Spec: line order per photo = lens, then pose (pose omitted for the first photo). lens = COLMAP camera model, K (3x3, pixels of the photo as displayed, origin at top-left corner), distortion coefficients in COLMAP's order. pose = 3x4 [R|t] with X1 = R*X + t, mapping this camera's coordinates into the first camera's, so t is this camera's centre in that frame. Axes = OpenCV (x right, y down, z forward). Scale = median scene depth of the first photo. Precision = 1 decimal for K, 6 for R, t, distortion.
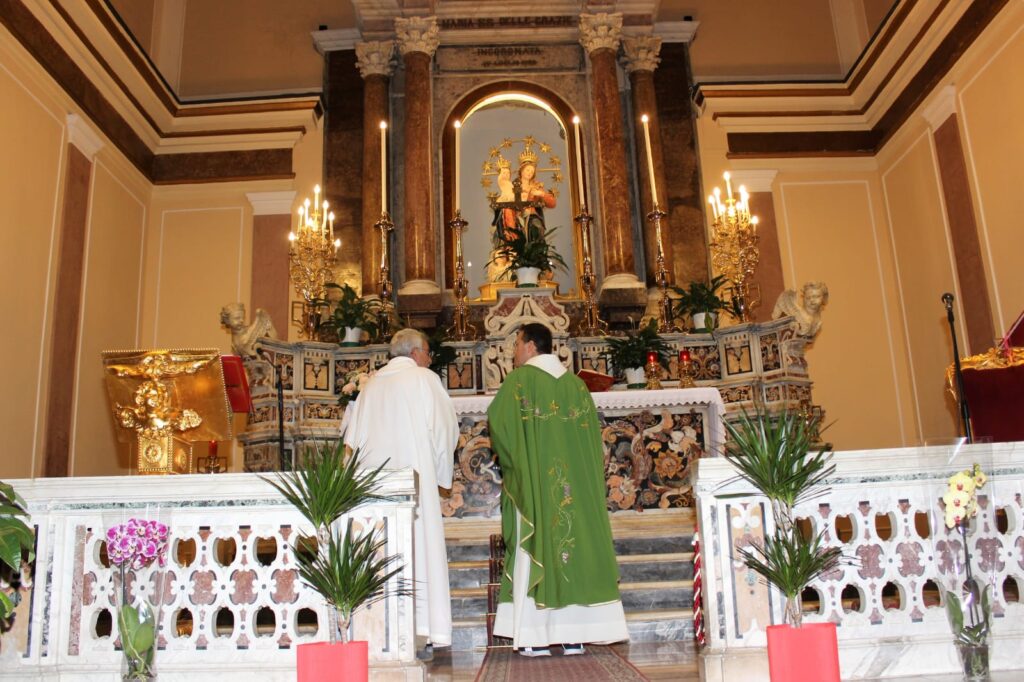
lens RADIAL K [[918.2, 0, 512.8], [0, 918.2, 350.6], [0, 0, 1]] dist [-0.137355, 0.068814]
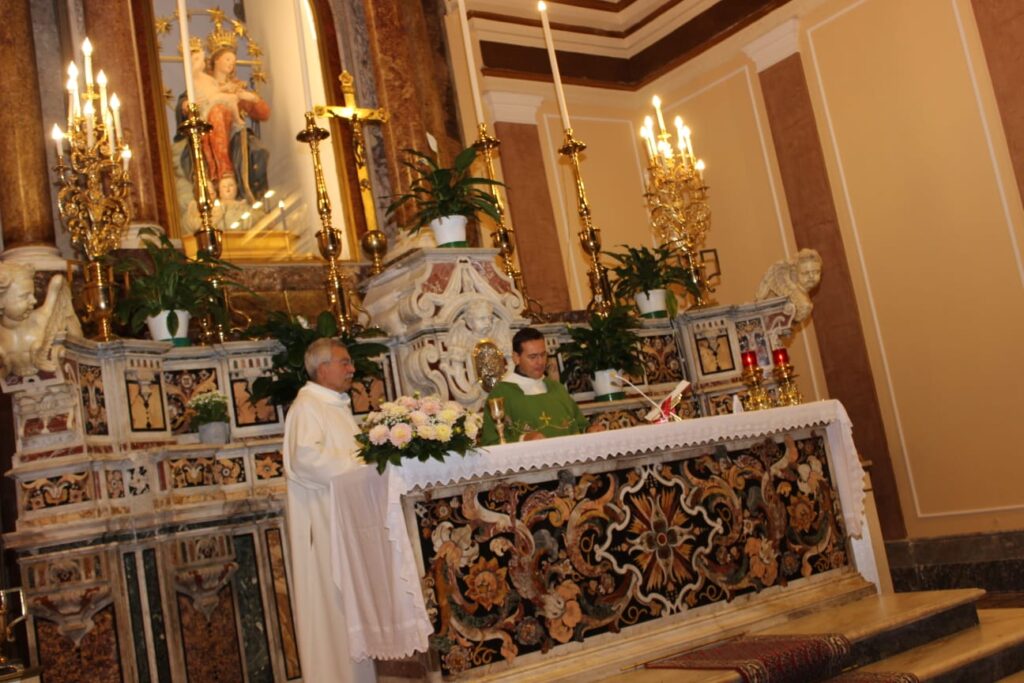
lens RADIAL K [[1110.6, 0, 514.4], [0, 1110.6, 343.1], [0, 0, 1]] dist [-0.089692, 0.000000]
pose [[0.815079, -0.018292, 0.579061, -0.407144], [0.003036, 0.999623, 0.027303, -0.024124], [-0.579341, -0.020496, 0.814827, 0.360645]]
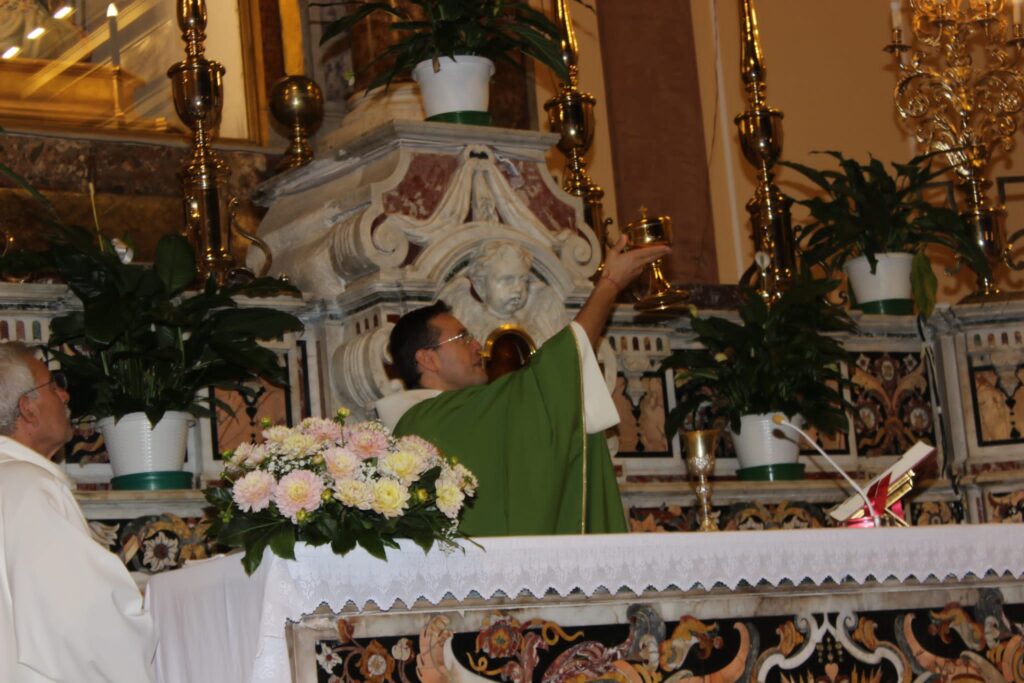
lens RADIAL K [[2445.6, 0, 528.0], [0, 2445.6, 354.3], [0, 0, 1]] dist [0.104077, 0.000000]
pose [[0.833590, 0.054338, 0.549705, -0.409563], [-0.079800, 0.996557, 0.022502, -0.014366], [-0.546590, -0.062624, 0.835056, 0.332018]]
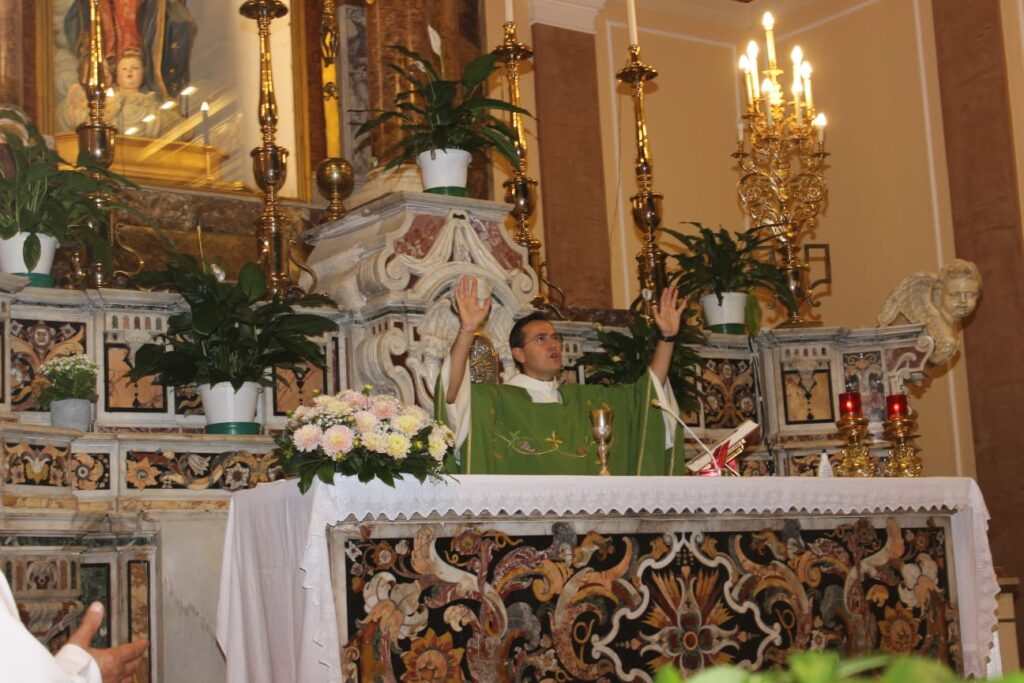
lens RADIAL K [[1693.1, 0, 516.2], [0, 1693.1, 343.6], [0, 0, 1]] dist [0.002276, 0.000000]
pose [[0.816325, 0.086453, 0.571086, -0.427452], [-0.116432, 0.993068, 0.016097, -0.015247], [-0.565736, -0.079633, 0.820732, 0.318921]]
